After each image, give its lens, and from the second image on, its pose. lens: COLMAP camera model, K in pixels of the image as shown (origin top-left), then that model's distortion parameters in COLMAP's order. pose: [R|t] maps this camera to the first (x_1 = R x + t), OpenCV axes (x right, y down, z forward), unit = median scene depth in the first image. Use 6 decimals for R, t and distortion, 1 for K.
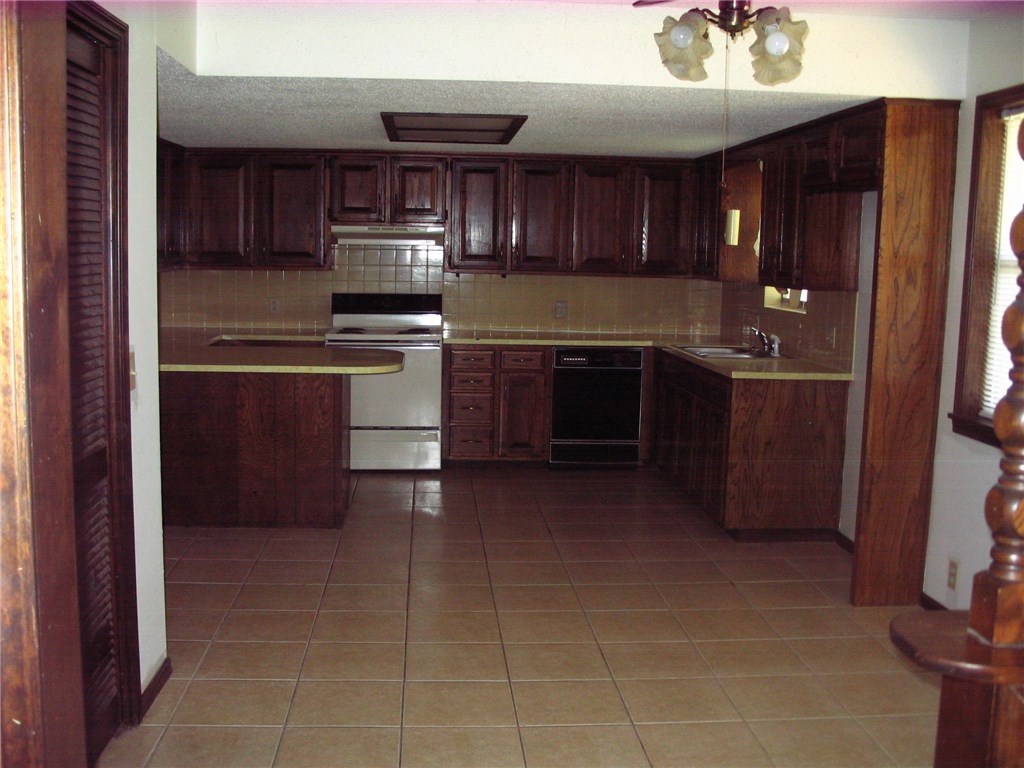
lens RADIAL K [[1087.0, 0, 515.2], [0, 1087.0, 391.3], [0, 0, 1]] dist [-0.168985, 0.177733]
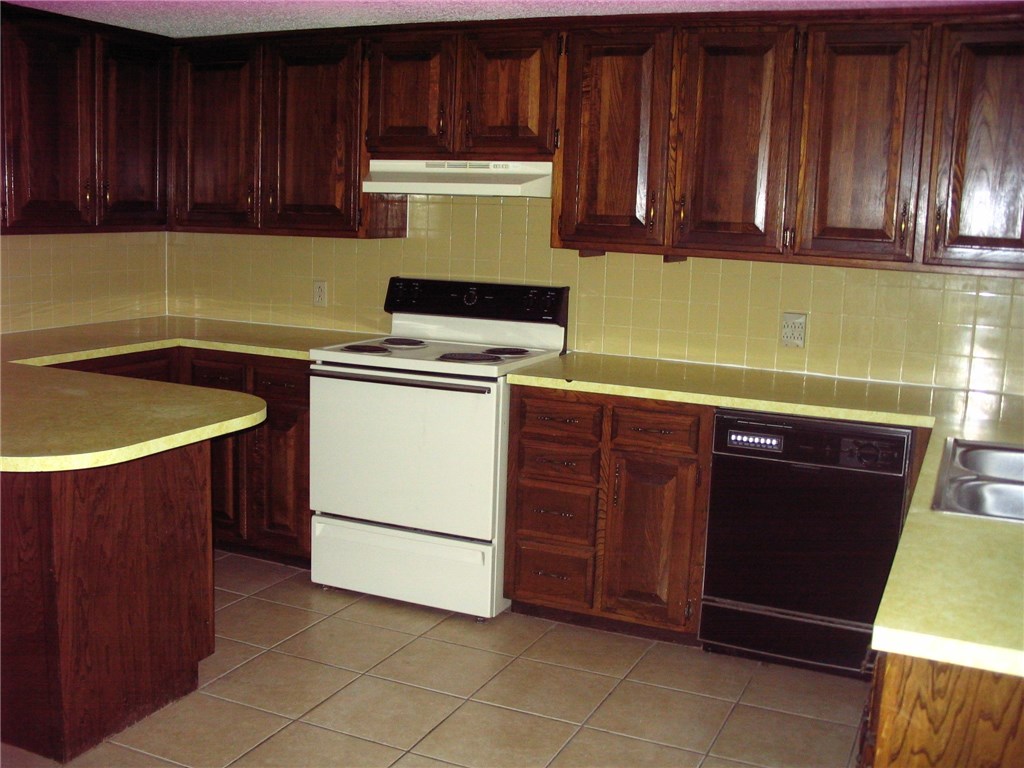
lens RADIAL K [[1087.0, 0, 515.2], [0, 1087.0, 391.3], [0, 0, 1]] dist [-0.168985, 0.177733]
pose [[0.880072, 0.087110, -0.466782, 0.178959], [-0.079943, 0.996178, 0.035179, -0.058103], [0.468063, 0.006356, 0.883672, 0.539712]]
